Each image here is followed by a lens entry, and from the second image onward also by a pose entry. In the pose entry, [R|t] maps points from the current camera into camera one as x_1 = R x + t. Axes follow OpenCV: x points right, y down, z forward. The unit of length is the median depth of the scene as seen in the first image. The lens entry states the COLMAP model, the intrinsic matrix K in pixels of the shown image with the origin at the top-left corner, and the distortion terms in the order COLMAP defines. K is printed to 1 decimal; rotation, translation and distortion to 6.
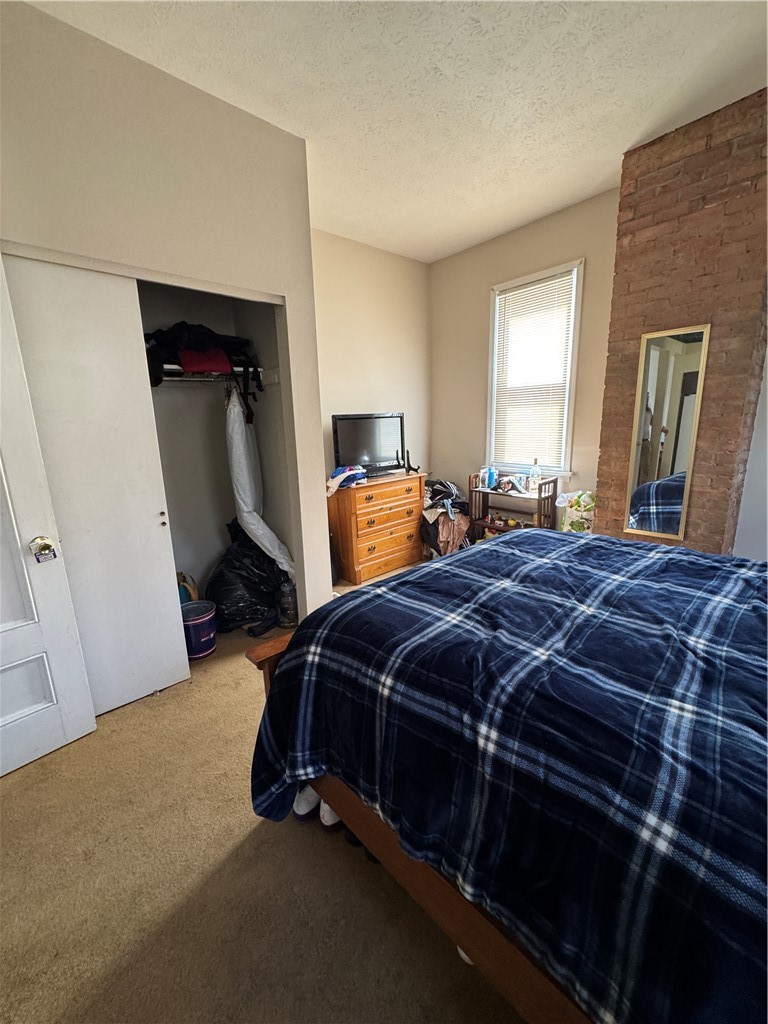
lens RADIAL K [[405.5, 0, 381.3], [0, 405.5, 511.1], [0, 0, 1]] dist [-0.000314, -0.000316]
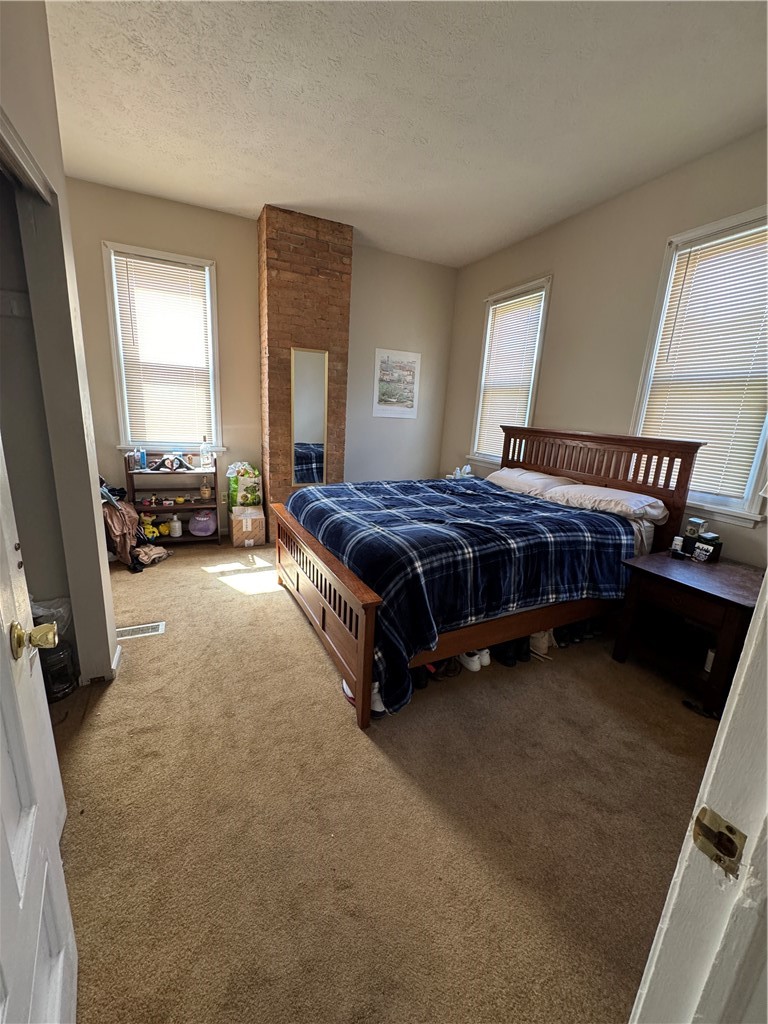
lens RADIAL K [[405.5, 0, 380.3], [0, 405.5, 510.9], [0, 0, 1]] dist [-0.000314, -0.000316]
pose [[0.289825, -0.188658, 0.938301, -0.582697], [0.141136, 0.978086, 0.153063, -0.035111], [-0.946616, 0.088067, 0.310100, 0.250377]]
